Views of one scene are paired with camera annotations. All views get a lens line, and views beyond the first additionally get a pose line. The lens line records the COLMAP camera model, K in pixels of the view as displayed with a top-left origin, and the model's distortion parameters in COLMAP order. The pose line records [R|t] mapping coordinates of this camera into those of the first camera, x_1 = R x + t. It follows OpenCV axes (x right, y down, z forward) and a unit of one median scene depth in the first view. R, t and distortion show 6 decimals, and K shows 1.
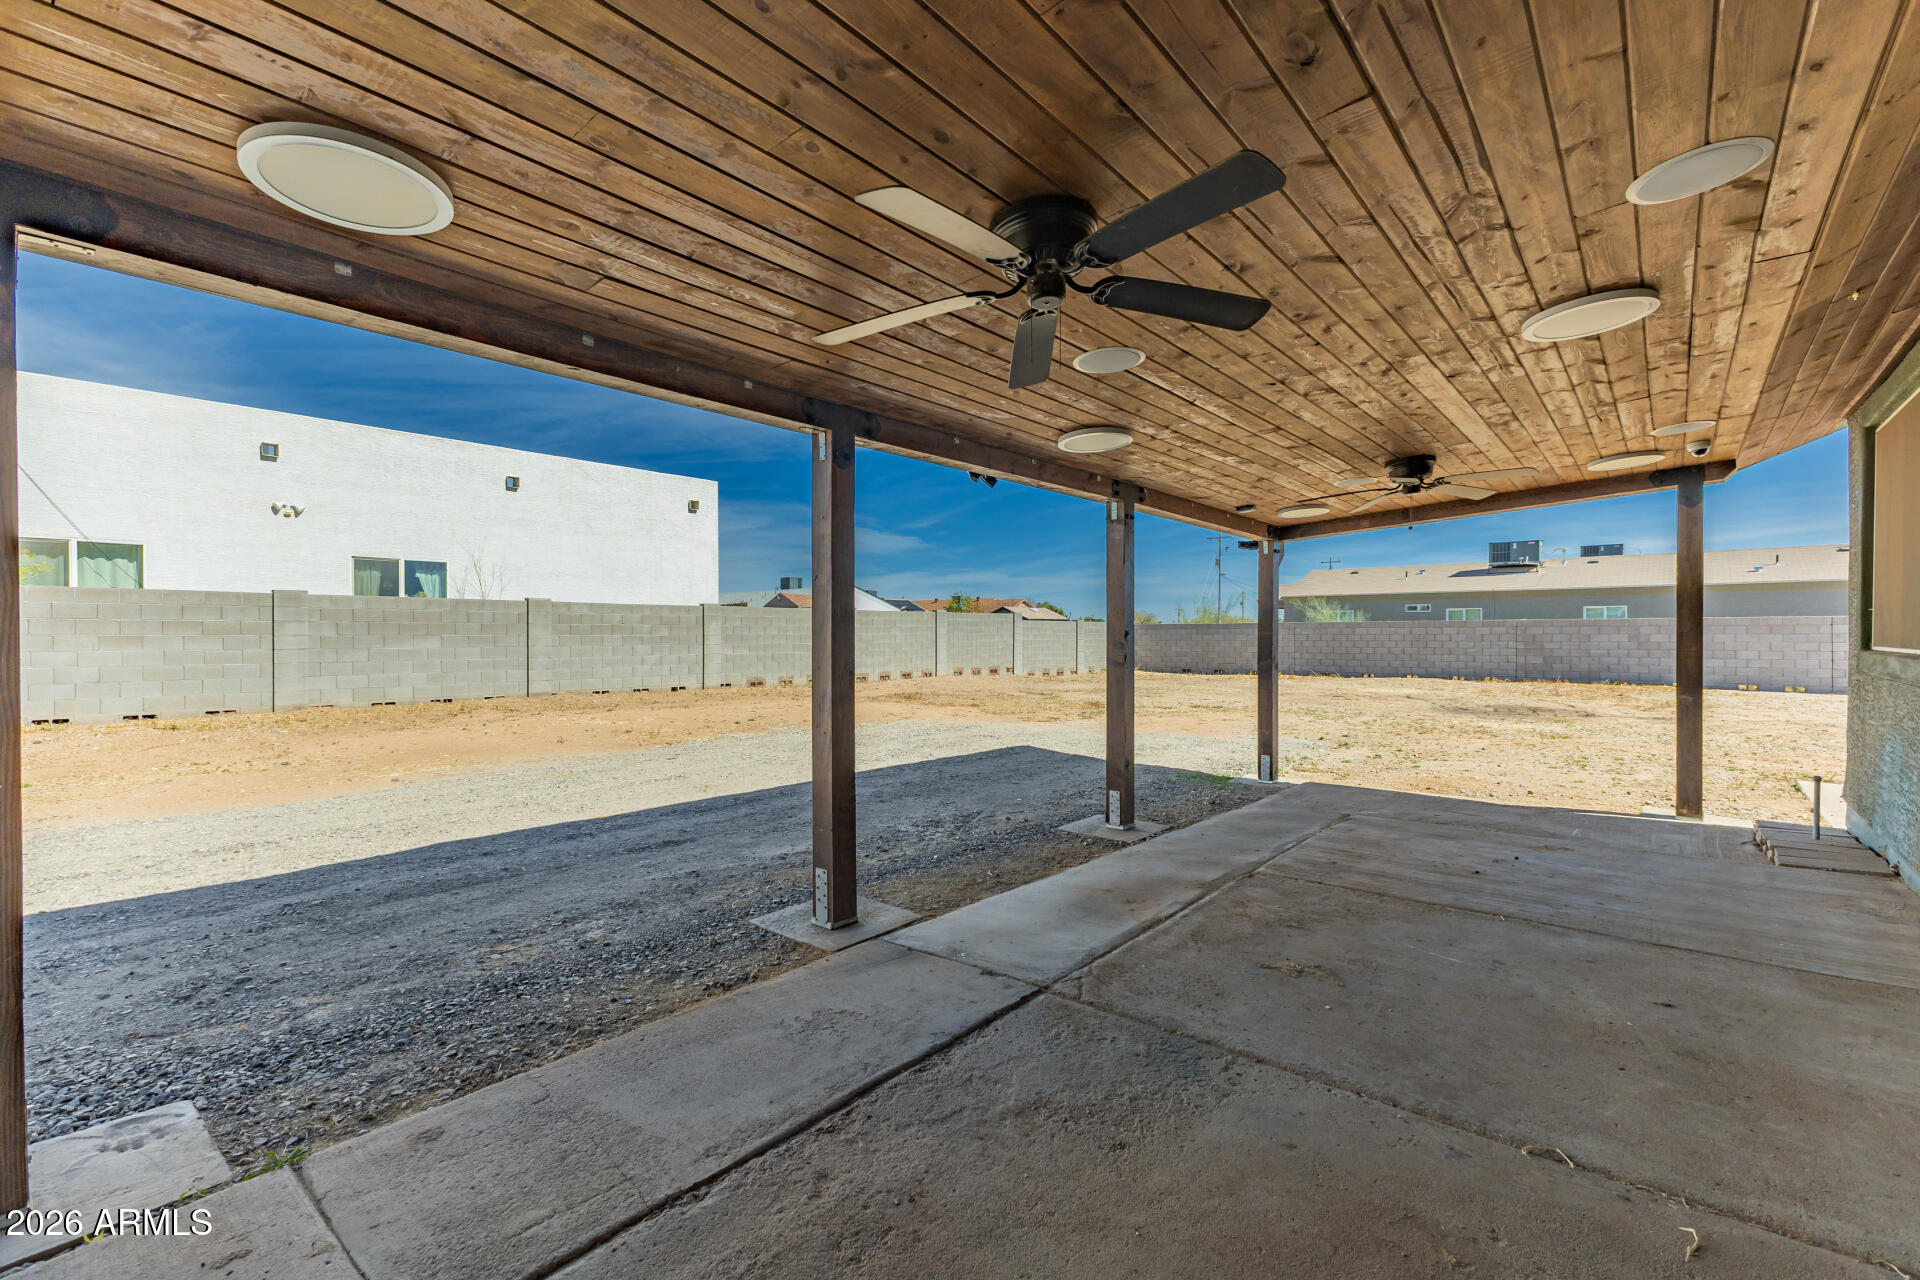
lens RADIAL K [[838.7, 0, 960.0], [0, 838.7, 640.0], [0, 0, 1]] dist [-0.000037, 0.000085]
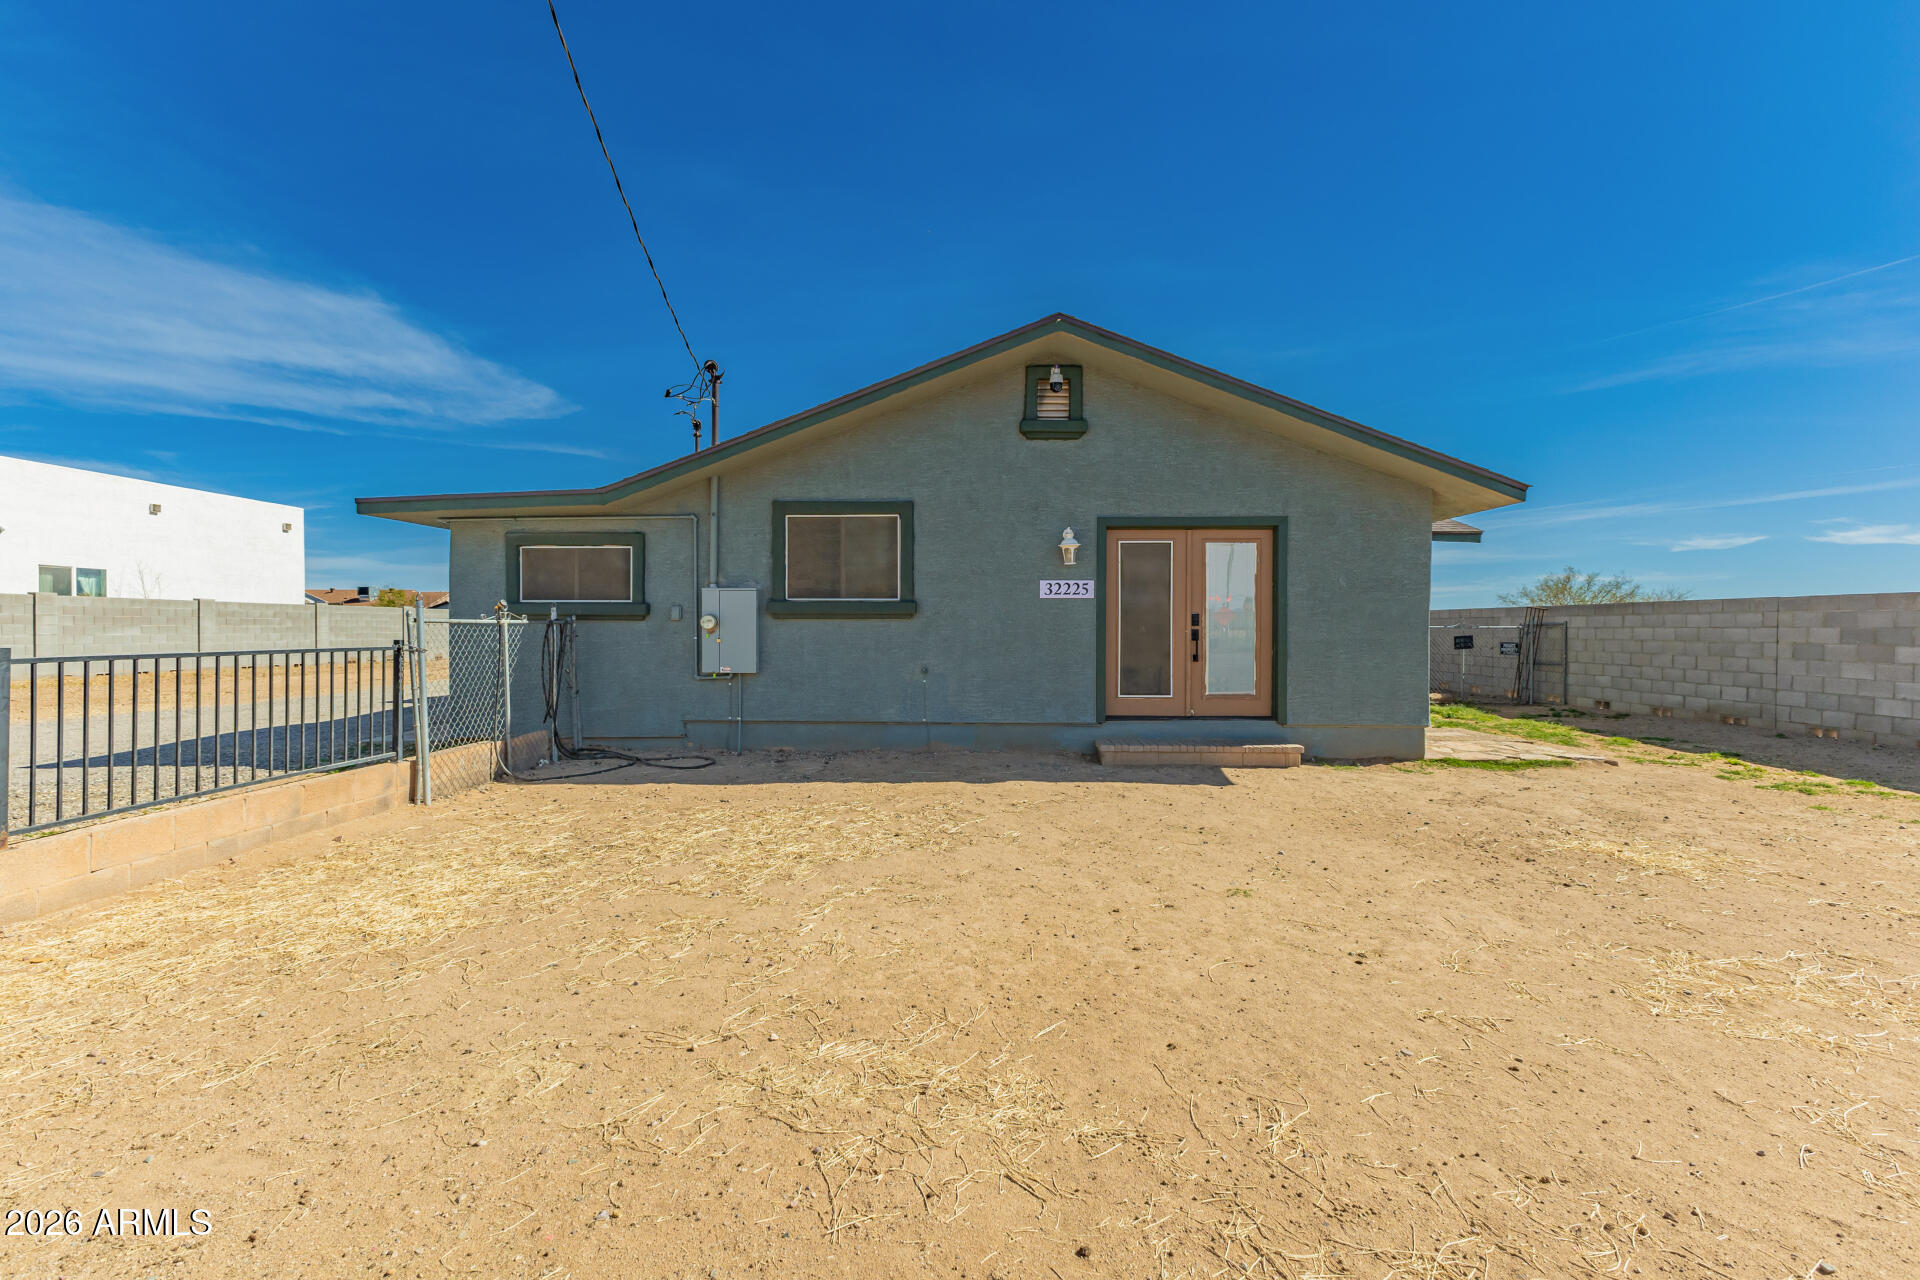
lens RADIAL K [[838.7, 0, 960.0], [0, 838.7, 640.0], [0, 0, 1]] dist [-0.000037, 0.000085]
pose [[0.787443, -0.002862, 0.616381, -0.367158], [-0.001987, 0.999972, 0.007181, 0.005488], [-0.616385, -0.006880, 0.787415, -0.833947]]
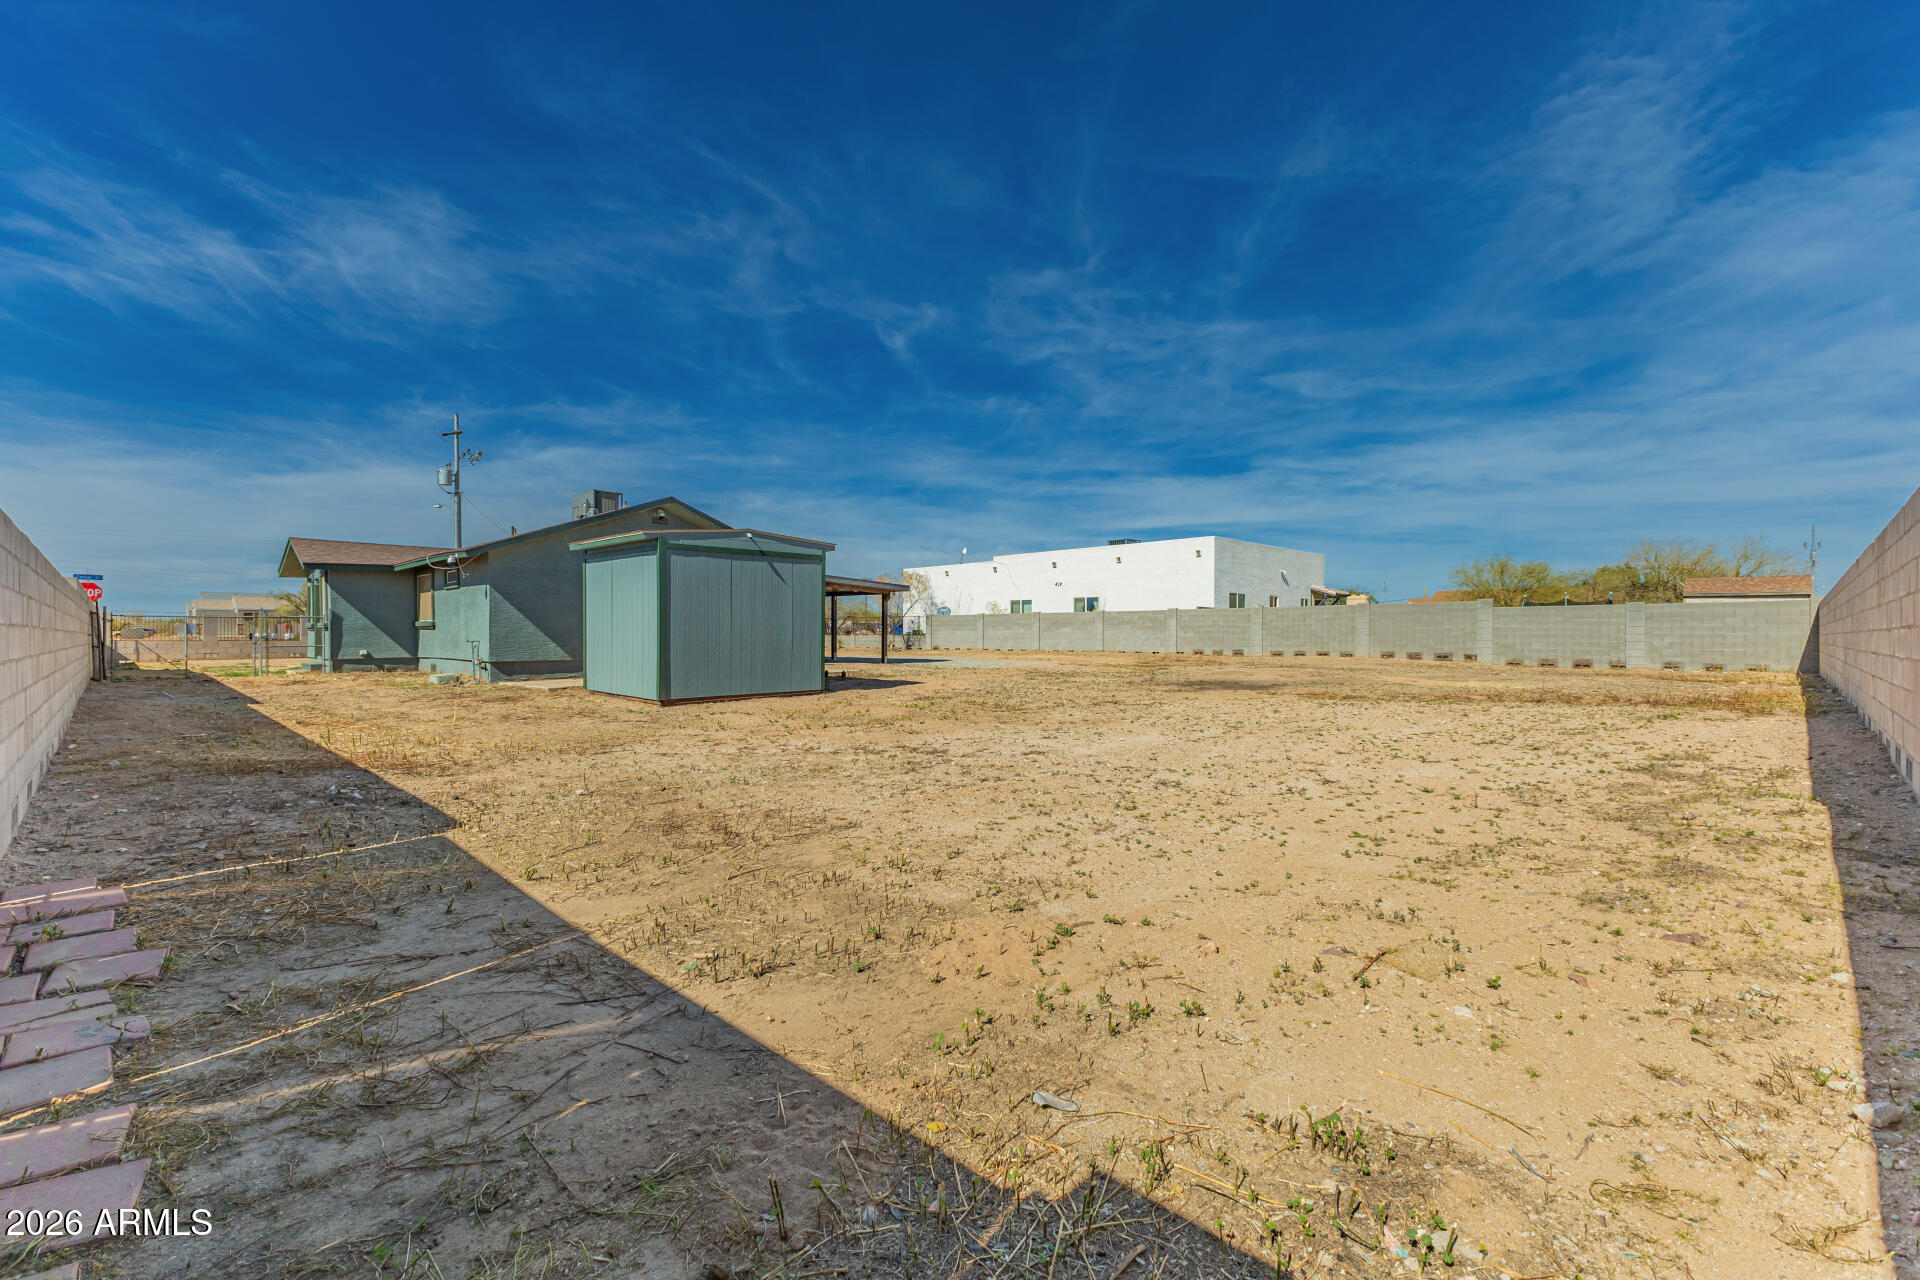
lens RADIAL K [[838.7, 0, 960.0], [0, 838.7, 640.0], [0, 0, 1]] dist [-0.000037, 0.000085]
pose [[-0.085327, -0.003277, -0.996348, 1.844892], [-0.013926, 0.999901, -0.002096, 0.043336], [0.996256, 0.013697, -0.085364, 0.799884]]
